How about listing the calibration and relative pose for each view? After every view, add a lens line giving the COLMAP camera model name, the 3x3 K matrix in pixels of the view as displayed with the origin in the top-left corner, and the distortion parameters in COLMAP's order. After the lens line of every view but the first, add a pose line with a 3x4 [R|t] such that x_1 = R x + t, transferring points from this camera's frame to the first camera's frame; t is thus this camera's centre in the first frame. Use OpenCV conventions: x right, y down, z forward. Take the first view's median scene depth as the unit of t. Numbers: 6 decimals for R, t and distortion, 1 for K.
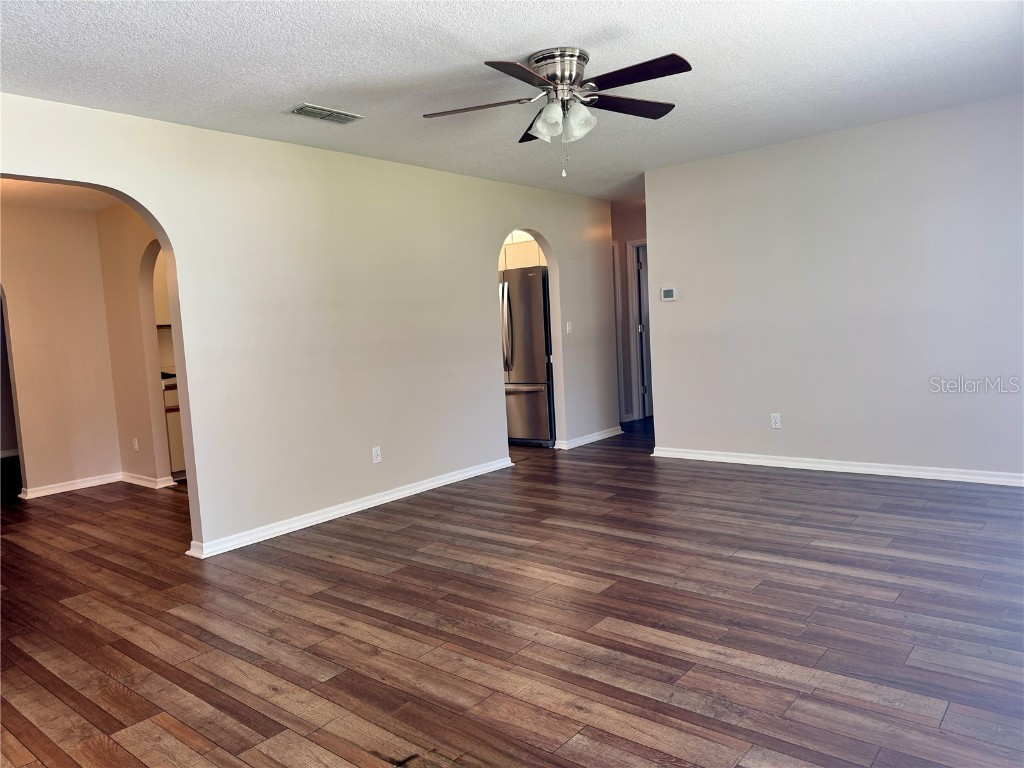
lens RADIAL K [[733.2, 0, 512.0], [0, 733.2, 384.0], [0, 0, 1]] dist [0.070986, -0.075248]
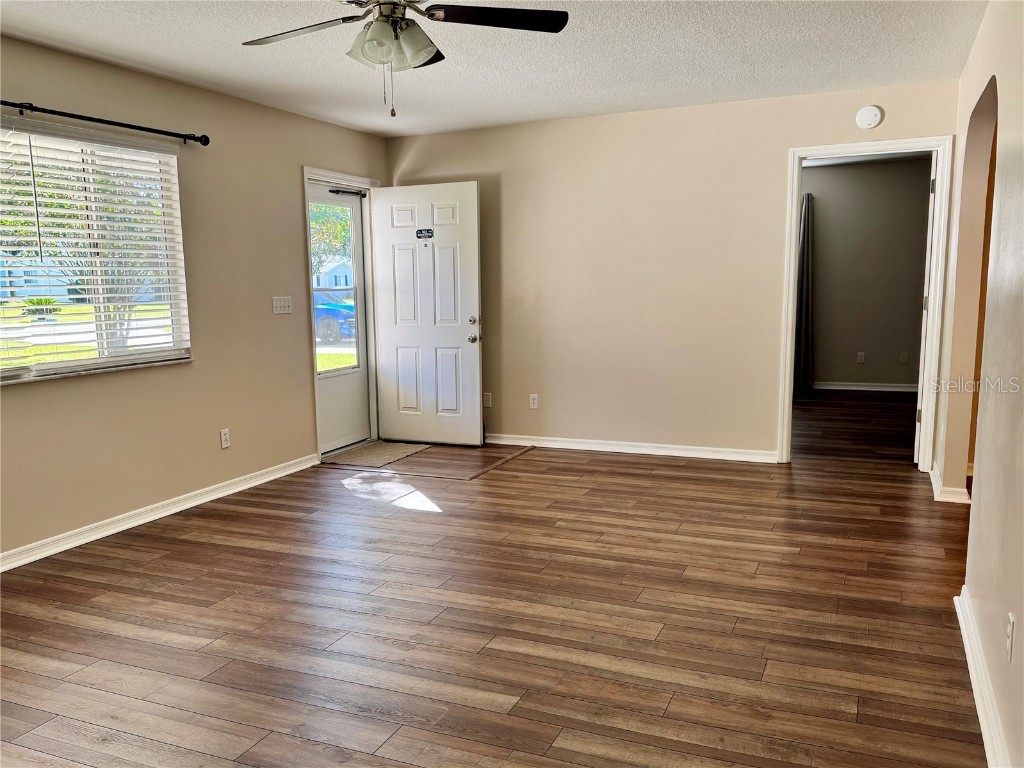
lens RADIAL K [[733.2, 0, 512.0], [0, 733.2, 384.0], [0, 0, 1]] dist [0.070986, -0.075248]
pose [[-0.939928, 0.123244, -0.318348, 0.243542], [0.050507, 0.972499, 0.227366, -0.197055], [0.337615, 0.197629, -0.920304, 1.926880]]
